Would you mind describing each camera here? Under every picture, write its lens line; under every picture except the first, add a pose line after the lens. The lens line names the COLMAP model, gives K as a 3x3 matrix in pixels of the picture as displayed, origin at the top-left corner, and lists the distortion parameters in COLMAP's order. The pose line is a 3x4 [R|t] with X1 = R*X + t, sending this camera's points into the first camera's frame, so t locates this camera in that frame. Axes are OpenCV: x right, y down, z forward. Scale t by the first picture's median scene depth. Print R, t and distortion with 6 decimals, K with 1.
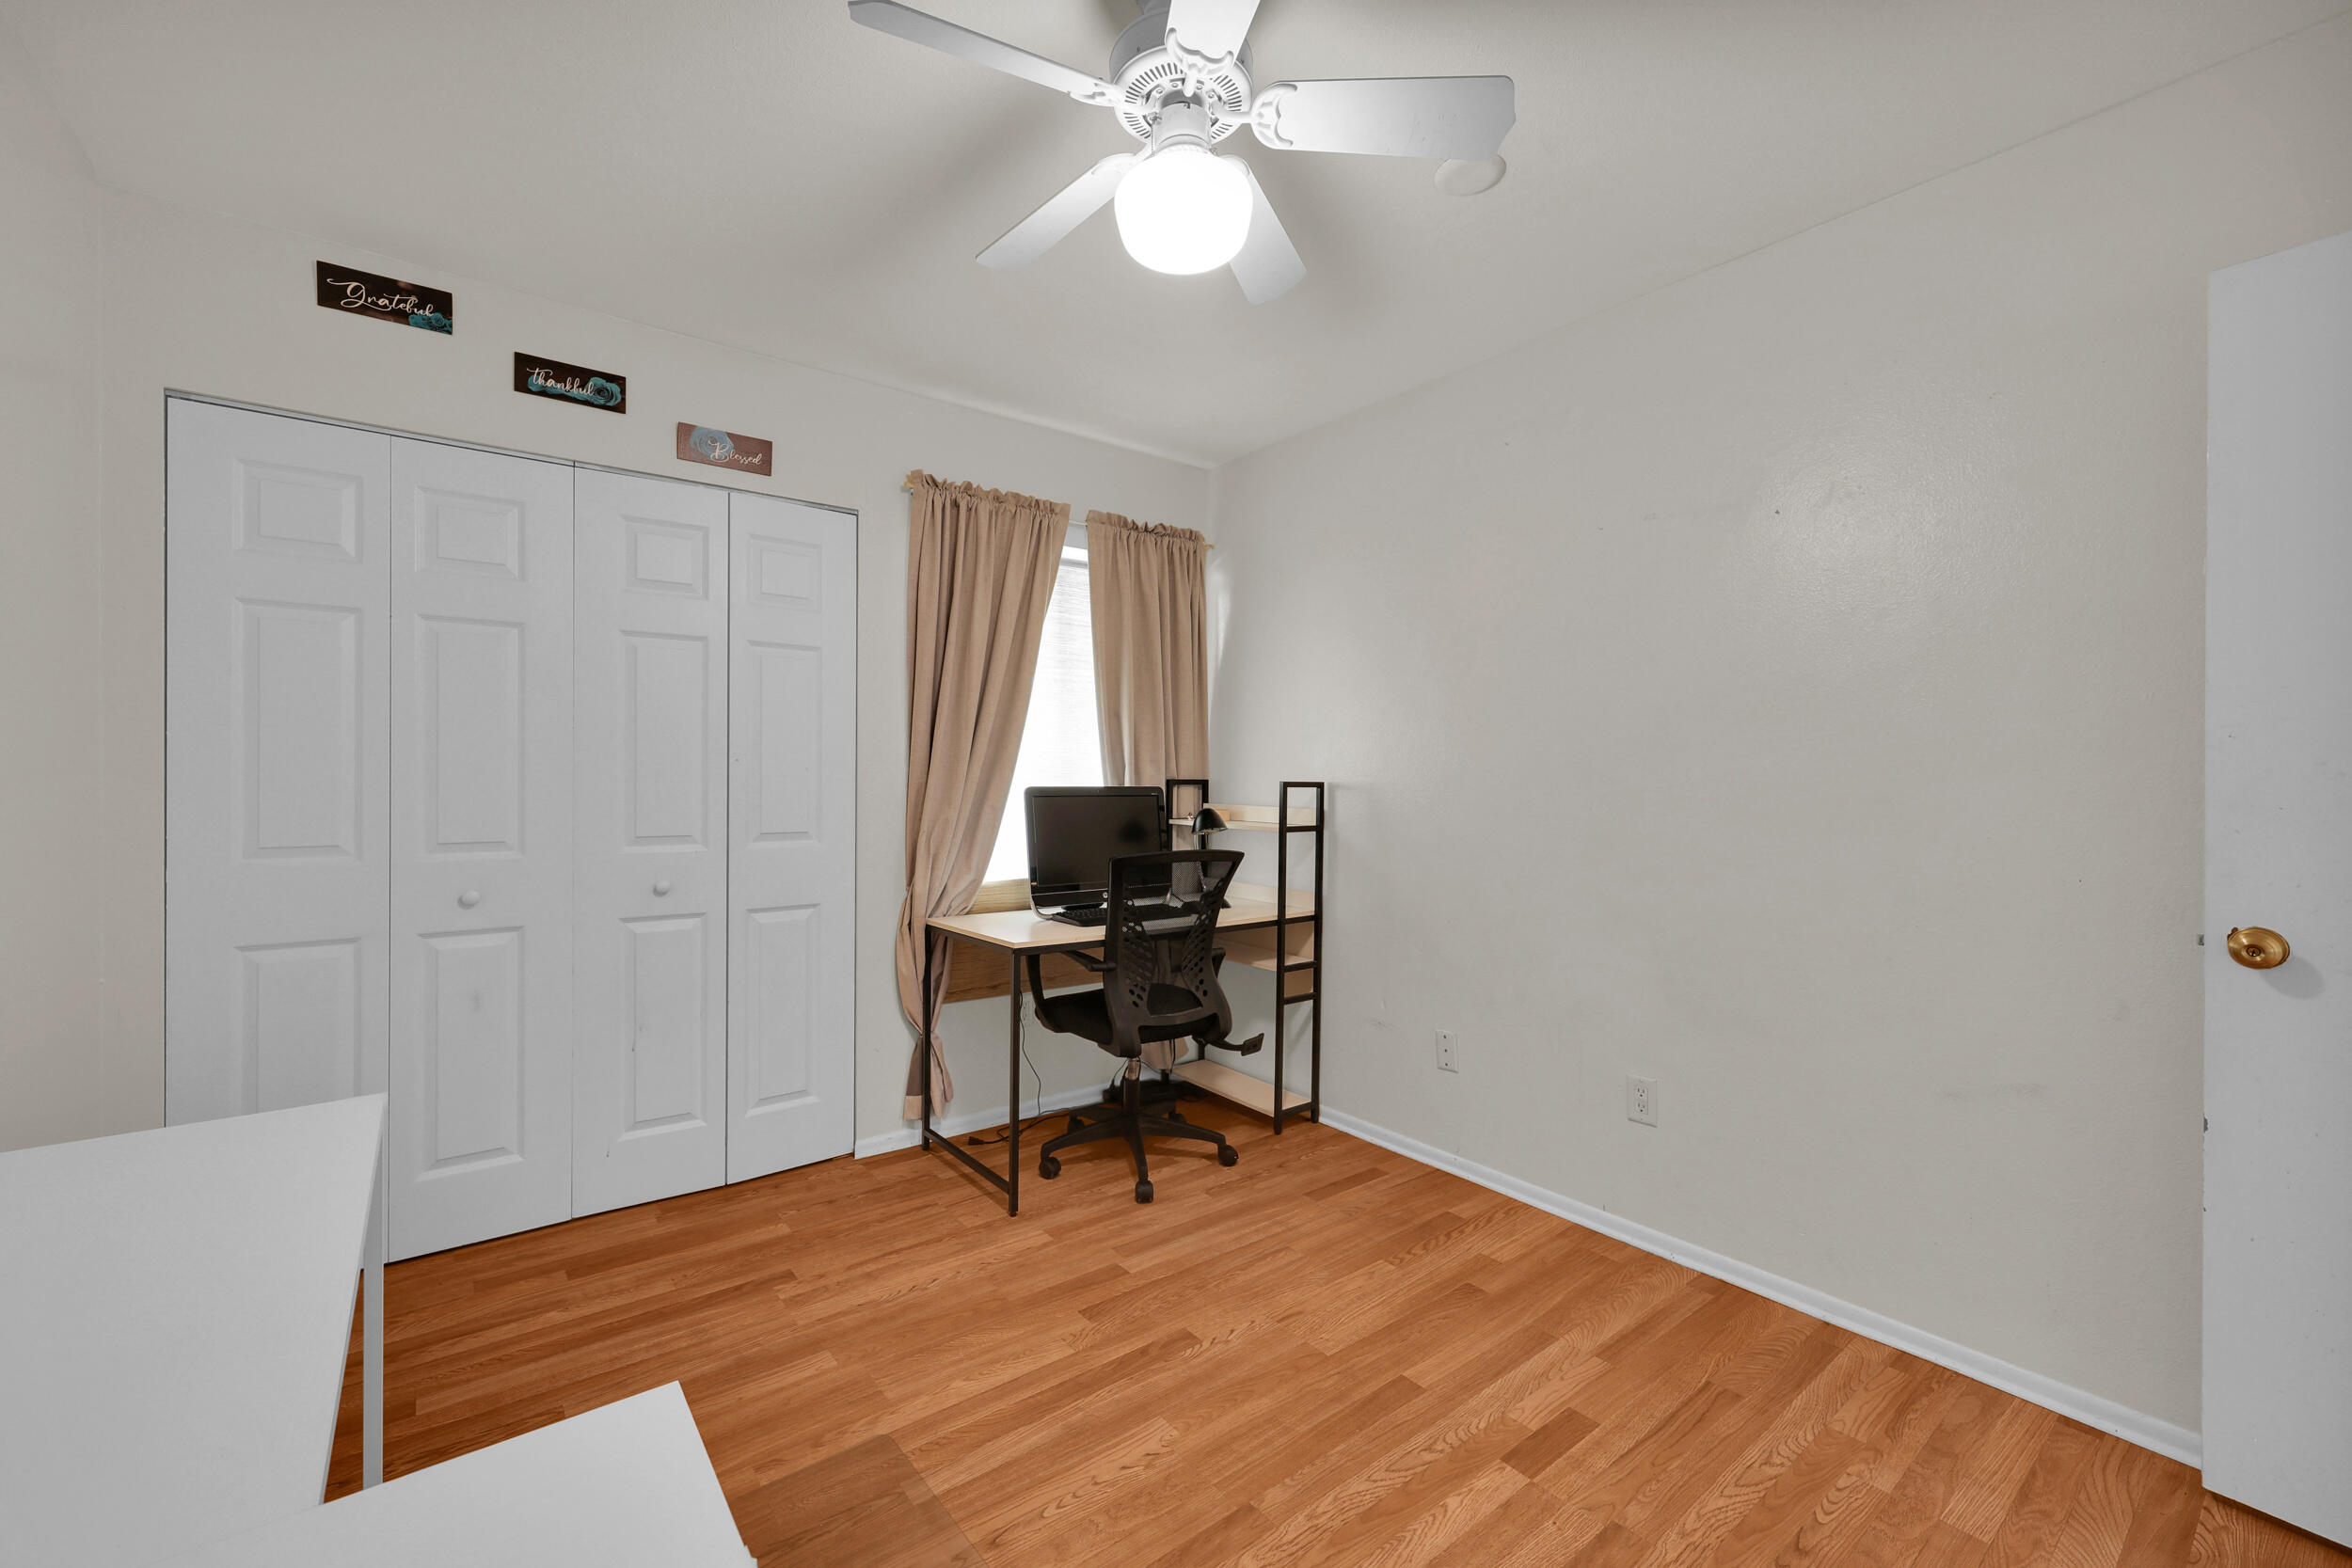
lens RADIAL K [[957.3, 0, 1168.6], [0, 957.3, 782.9], [0, 0, 1]] dist [0.000335, 0.000383]
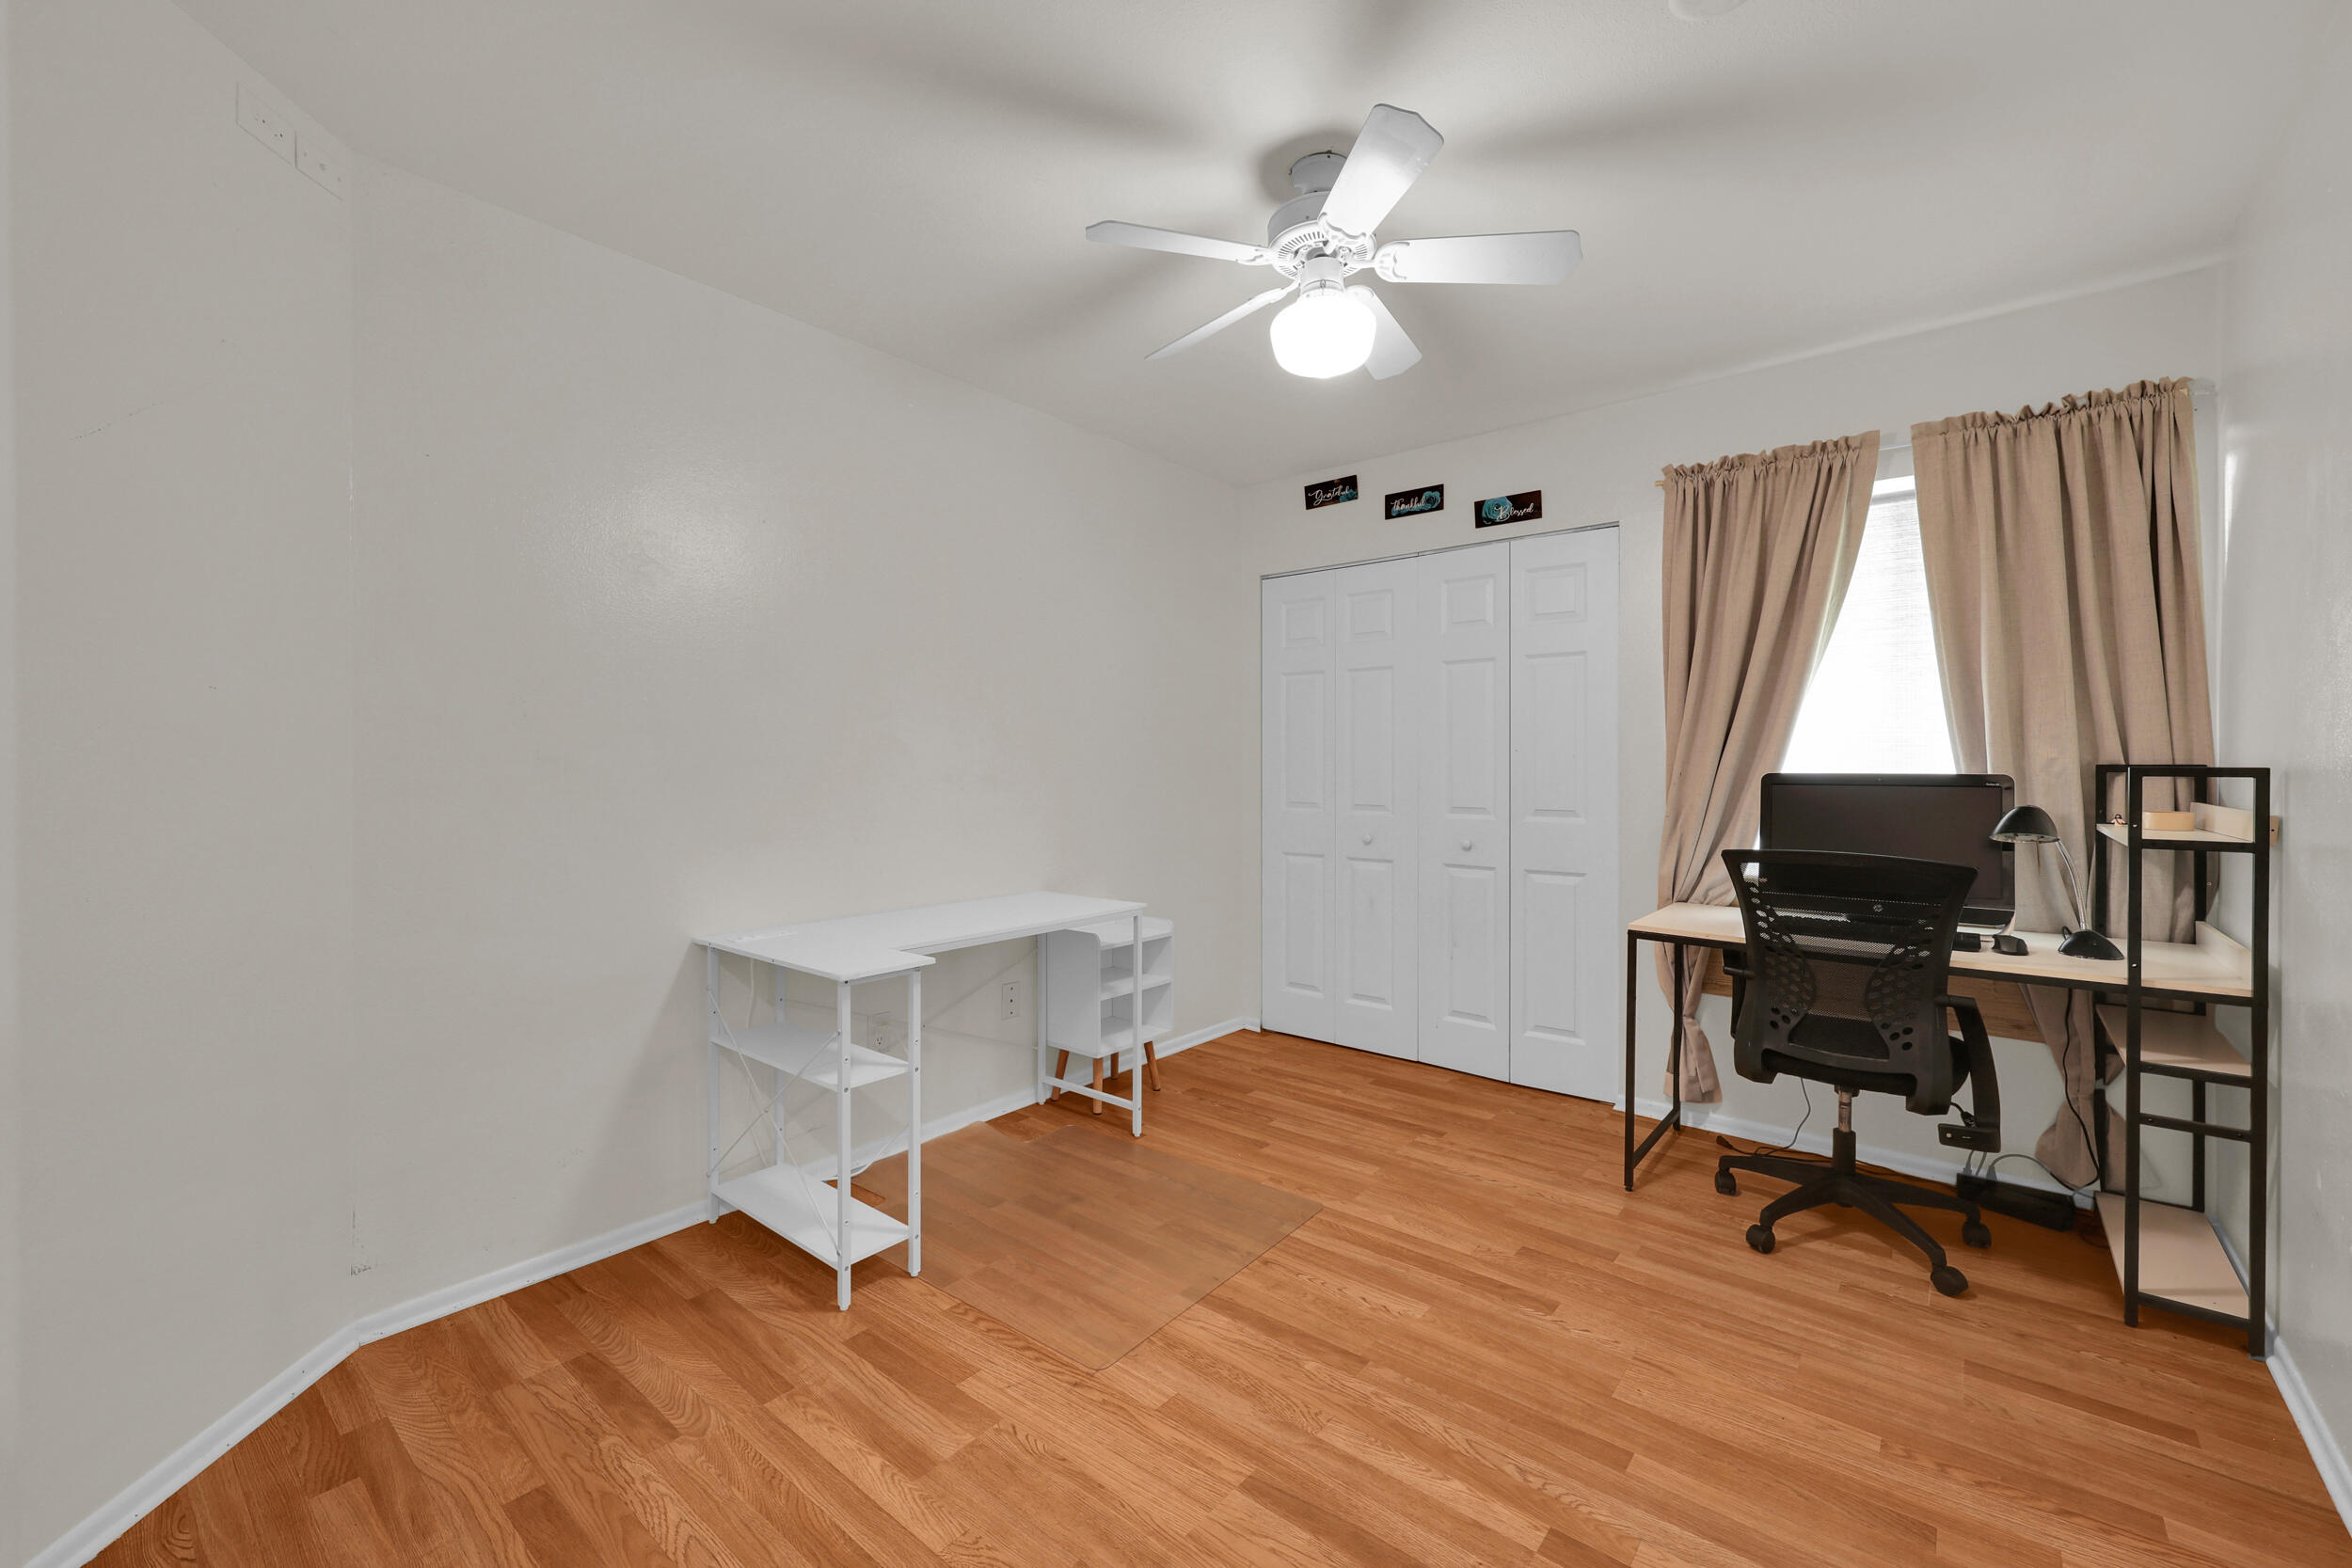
lens RADIAL K [[957.3, 0, 1164.2], [0, 957.3, 772.1], [0, 0, 1]] dist [0.000335, 0.000383]
pose [[0.204345, 0.002266, -0.978896, 0.760805], [-0.004896, 0.999987, 0.001293, 0.005703], [0.978887, 0.004528, 0.204353, 0.311506]]
